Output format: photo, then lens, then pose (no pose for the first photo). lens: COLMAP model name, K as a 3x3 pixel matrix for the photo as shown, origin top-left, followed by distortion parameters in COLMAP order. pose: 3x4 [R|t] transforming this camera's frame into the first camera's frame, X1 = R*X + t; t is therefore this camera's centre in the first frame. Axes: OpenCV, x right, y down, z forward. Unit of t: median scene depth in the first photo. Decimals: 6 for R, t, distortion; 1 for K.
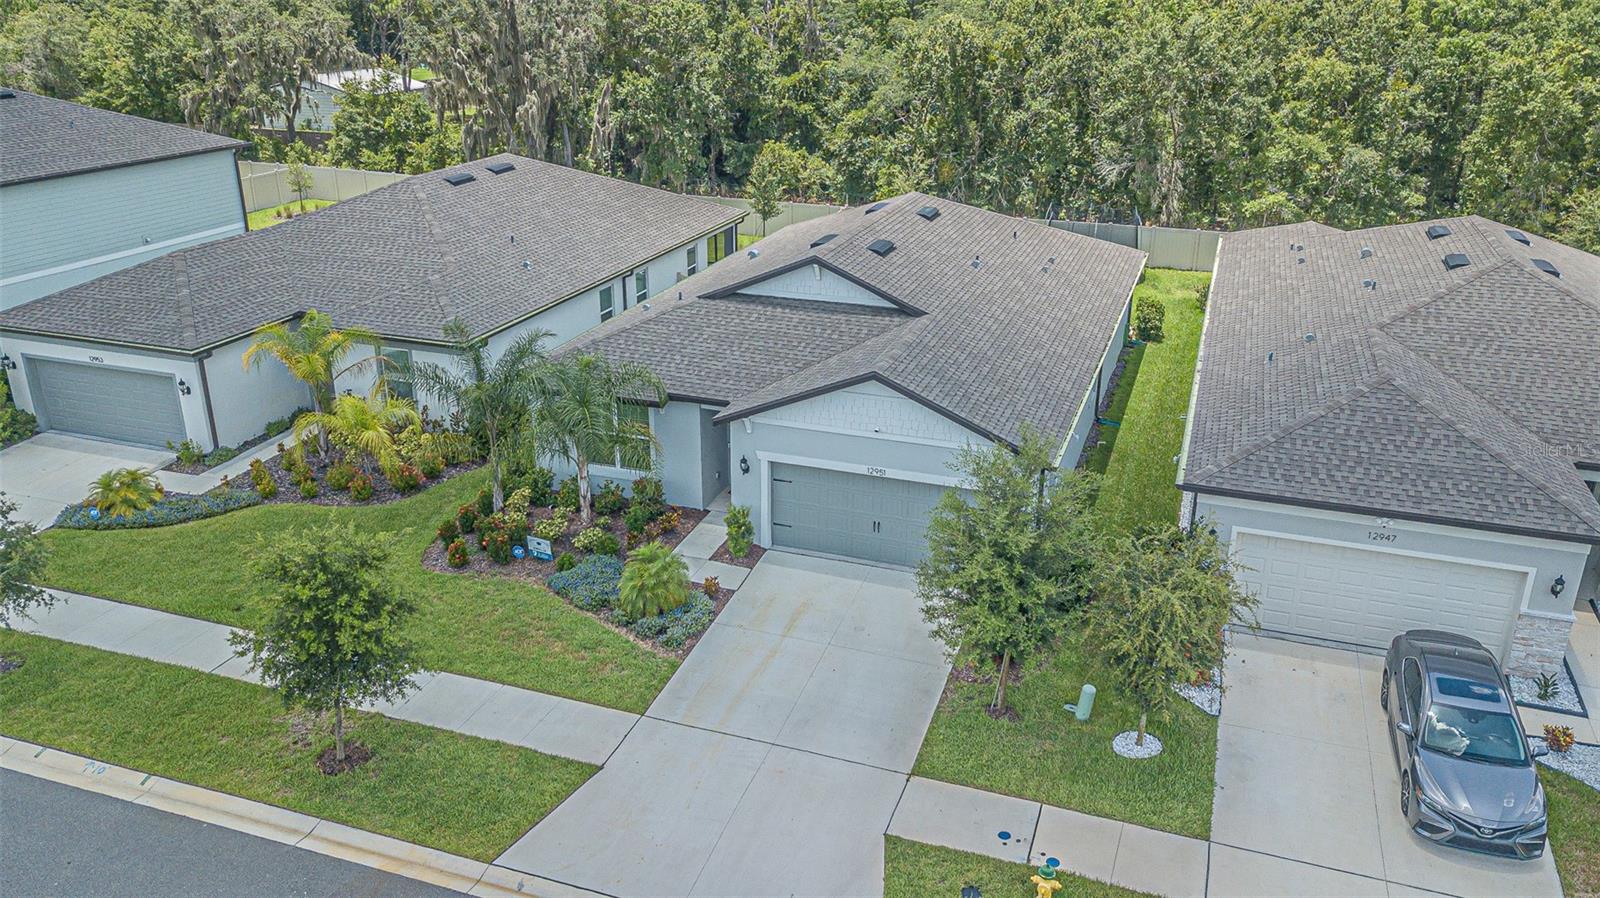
lens RADIAL K [[1199.9, 0, 800.0], [0, 1199.9, 475.4], [0, 0, 1]] dist [0.019695, 0.005935]
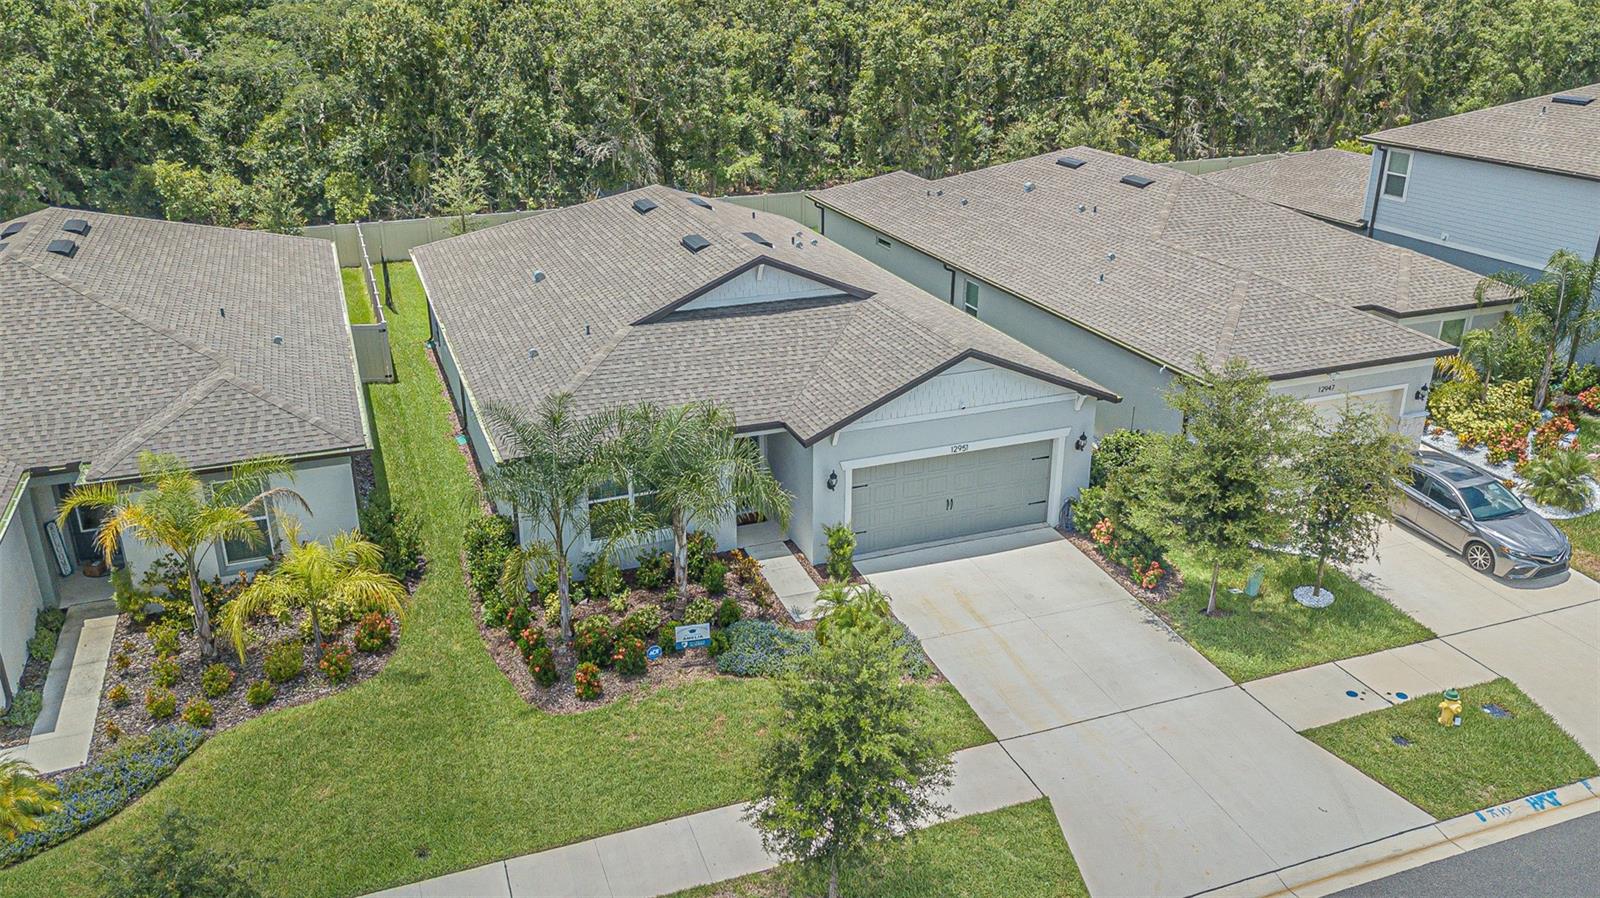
lens RADIAL K [[1220.8, 0, 797.9], [0, 1220.8, 484.1], [0, 0, 1]] dist [0.019368, 0.008963]
pose [[0.764117, -0.268240, 0.586662, -0.551600], [0.259499, 0.960432, 0.101146, -0.096403], [-0.590581, 0.074951, 0.803490, 0.220310]]
